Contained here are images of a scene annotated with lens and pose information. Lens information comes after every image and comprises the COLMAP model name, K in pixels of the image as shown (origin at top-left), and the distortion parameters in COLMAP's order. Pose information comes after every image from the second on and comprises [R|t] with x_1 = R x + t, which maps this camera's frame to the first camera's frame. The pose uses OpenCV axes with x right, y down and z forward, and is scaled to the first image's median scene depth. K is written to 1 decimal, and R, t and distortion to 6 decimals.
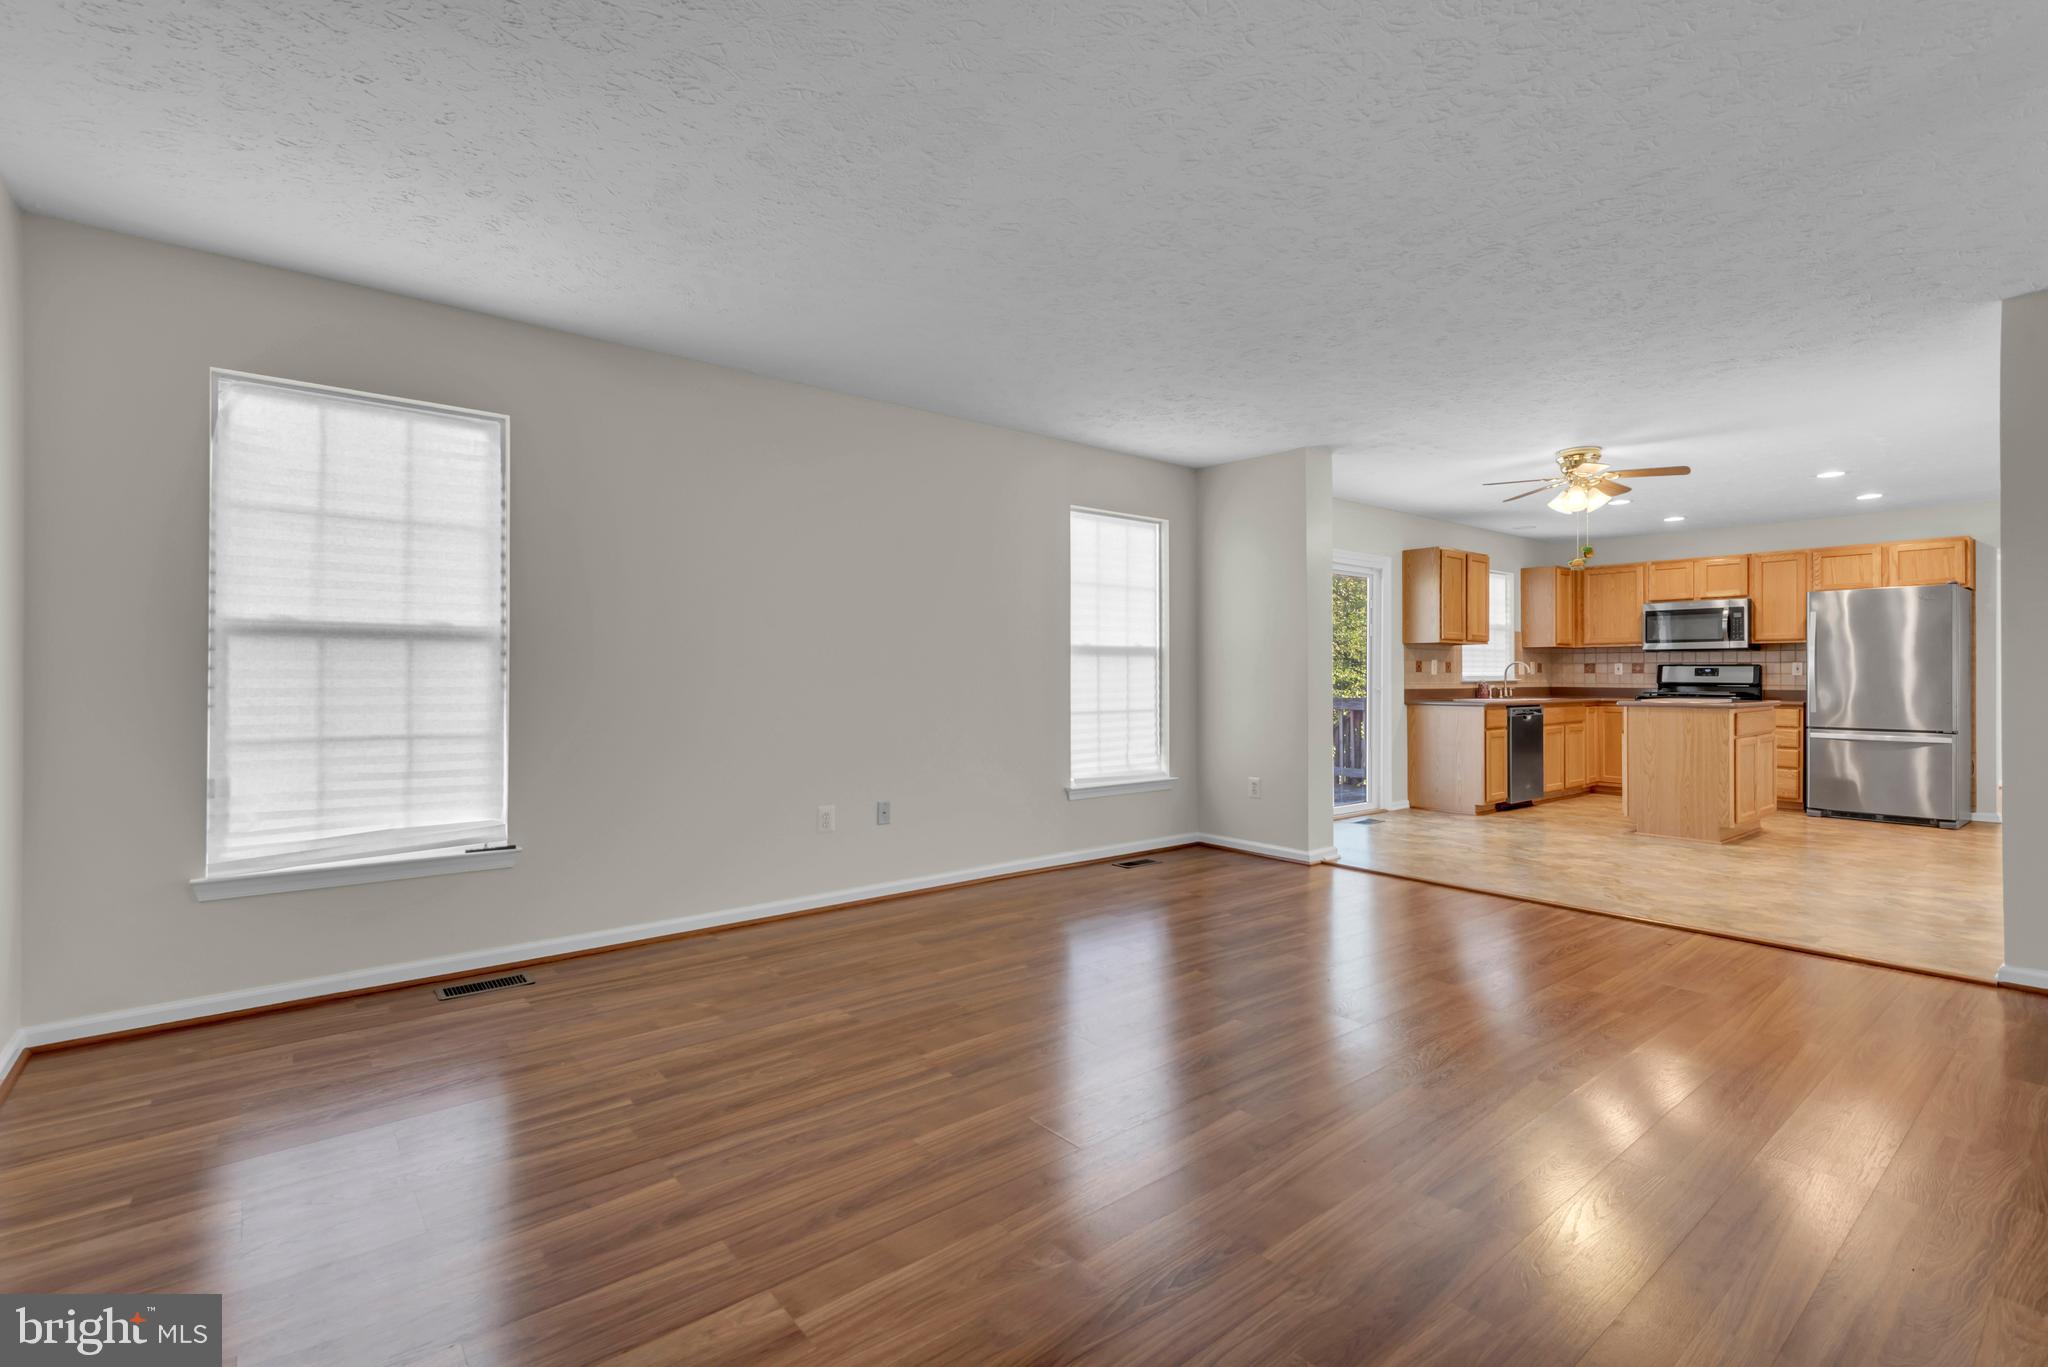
lens RADIAL K [[860.4, 0, 1015.1], [0, 860.4, 675.6], [0, 0, 1]] dist [-0.018020, -0.001025]
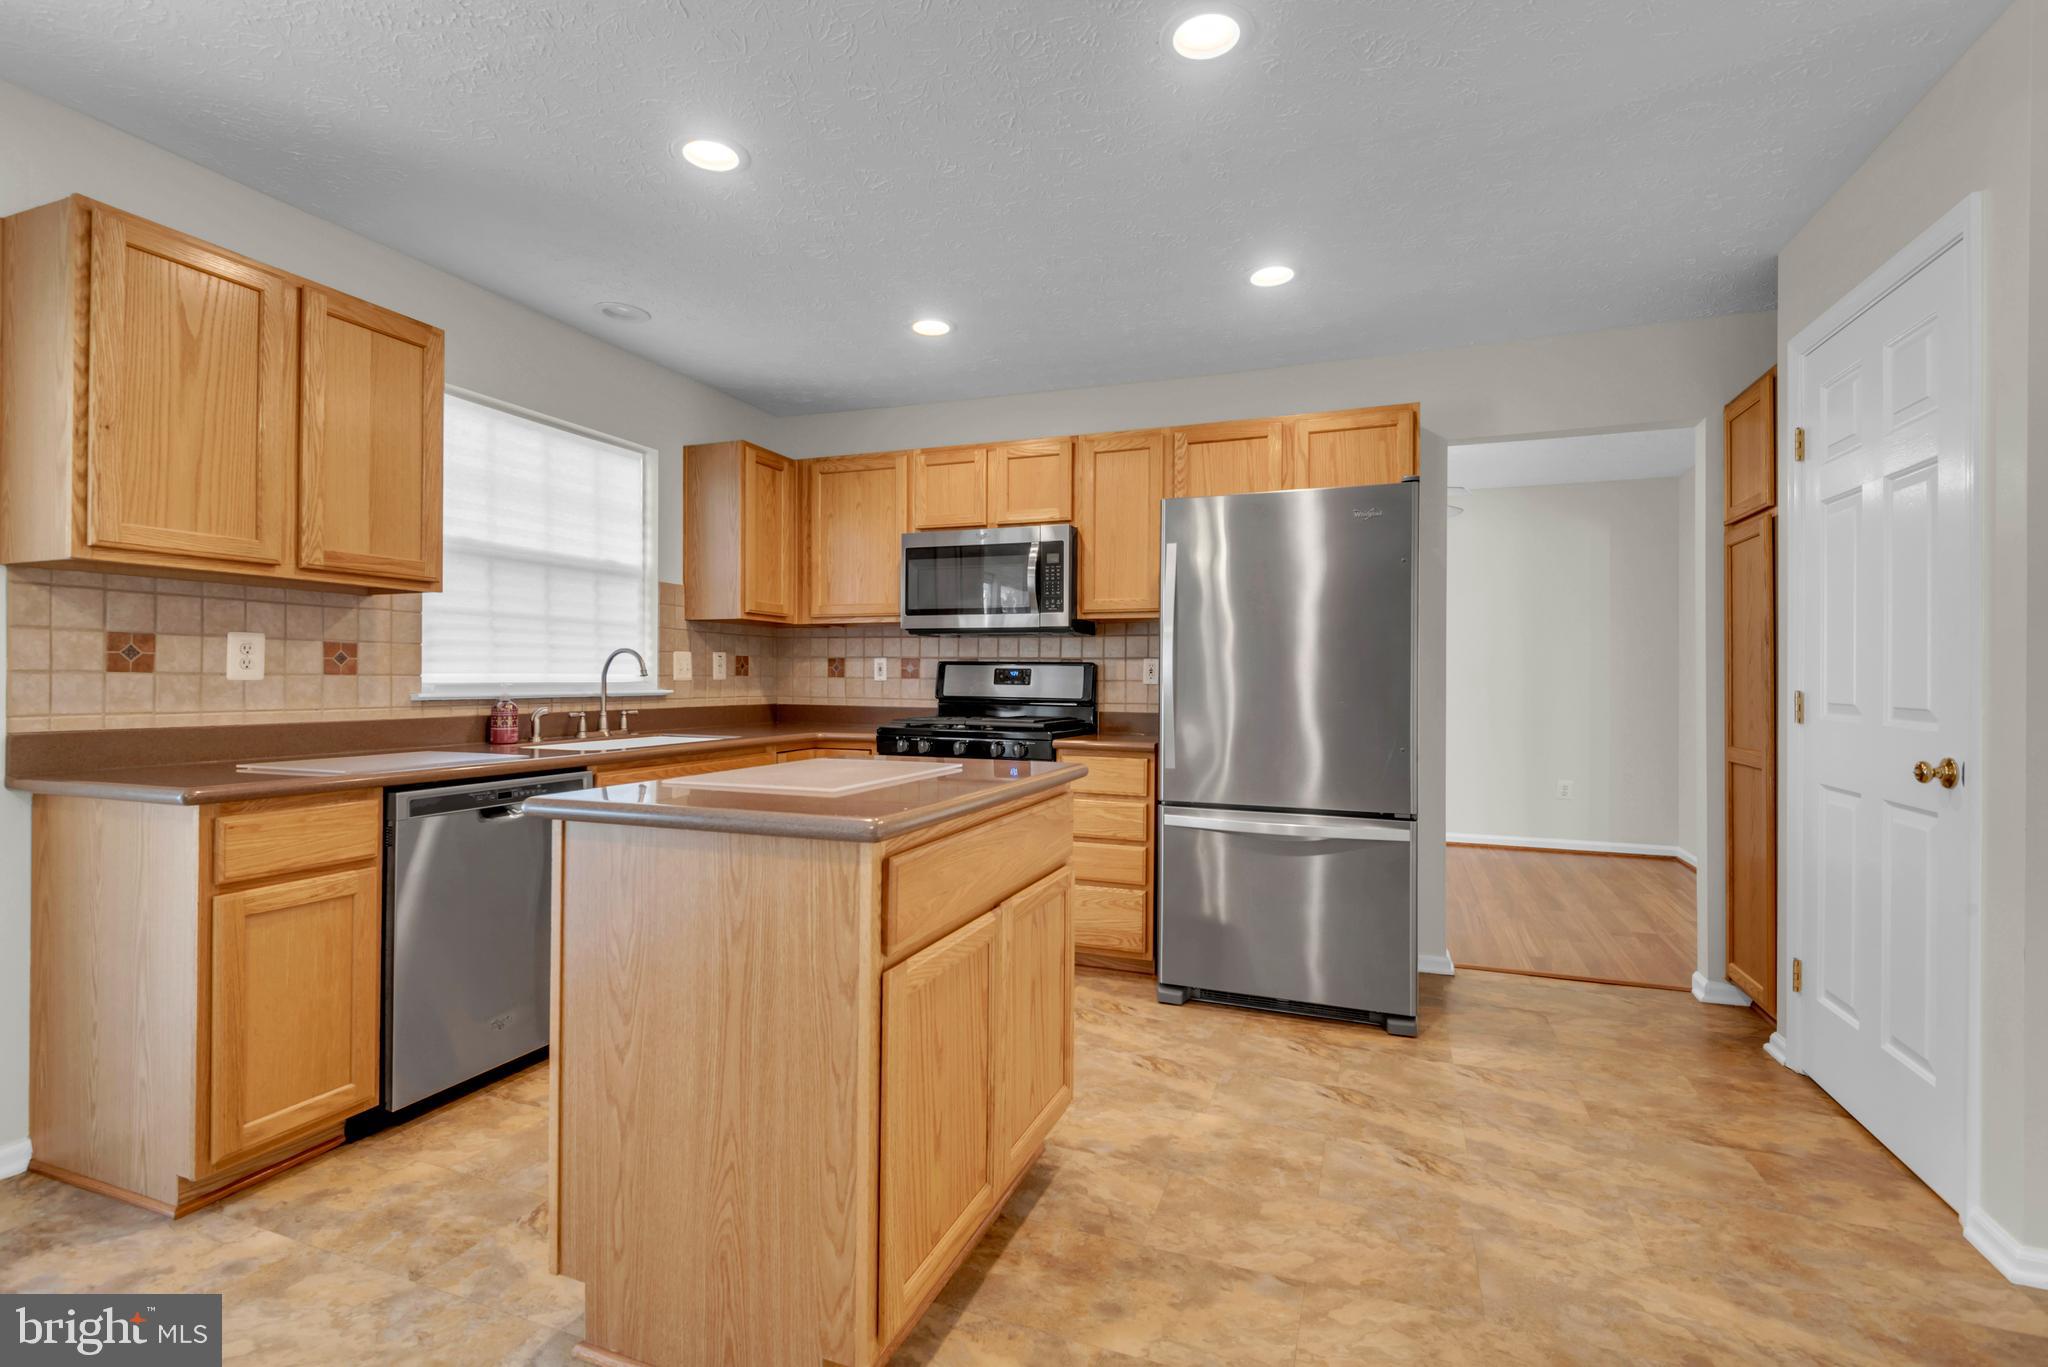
lens RADIAL K [[926.6, 0, 1019.3], [0, 926.6, 675.2], [0, 0, 1]] dist [0.026223, -0.010054]
pose [[0.839946, 0.006698, 0.542628, 0.549172], [-0.006145, 0.999977, -0.002831, -0.003634], [-0.542635, -0.000956, 0.839968, 0.567703]]
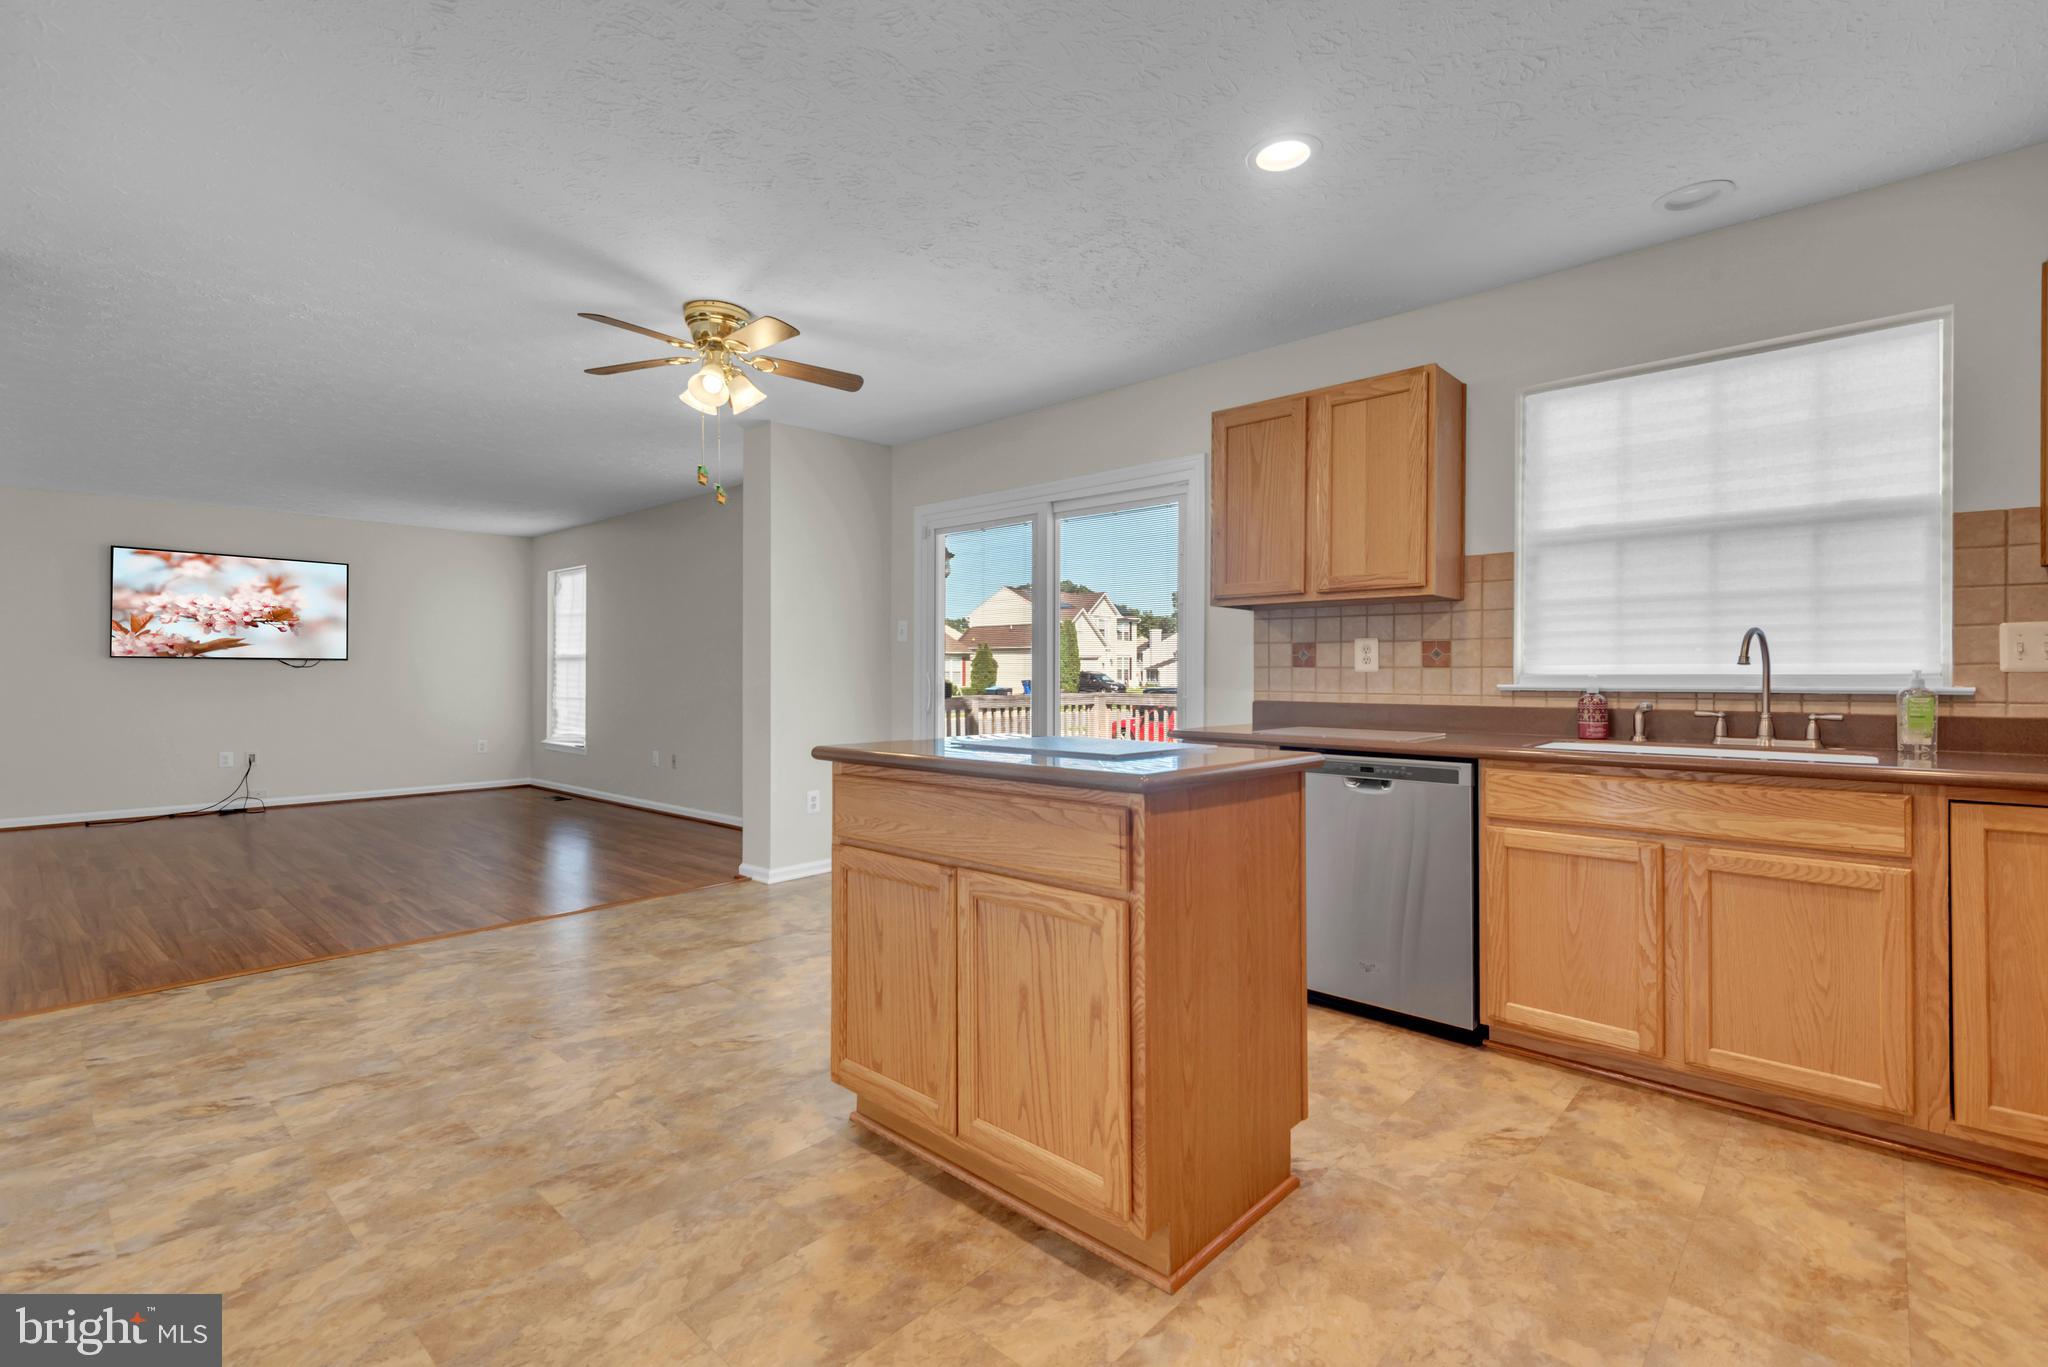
lens RADIAL K [[926.6, 0, 1025.7], [0, 926.6, 688.3], [0, 0, 1]] dist [0.026223, -0.010054]
pose [[0.207524, 0.013901, -0.978131, 0.934231], [-0.003515, 0.999903, 0.013465, 0.001691], [0.978224, 0.000644, 0.207553, 0.738508]]
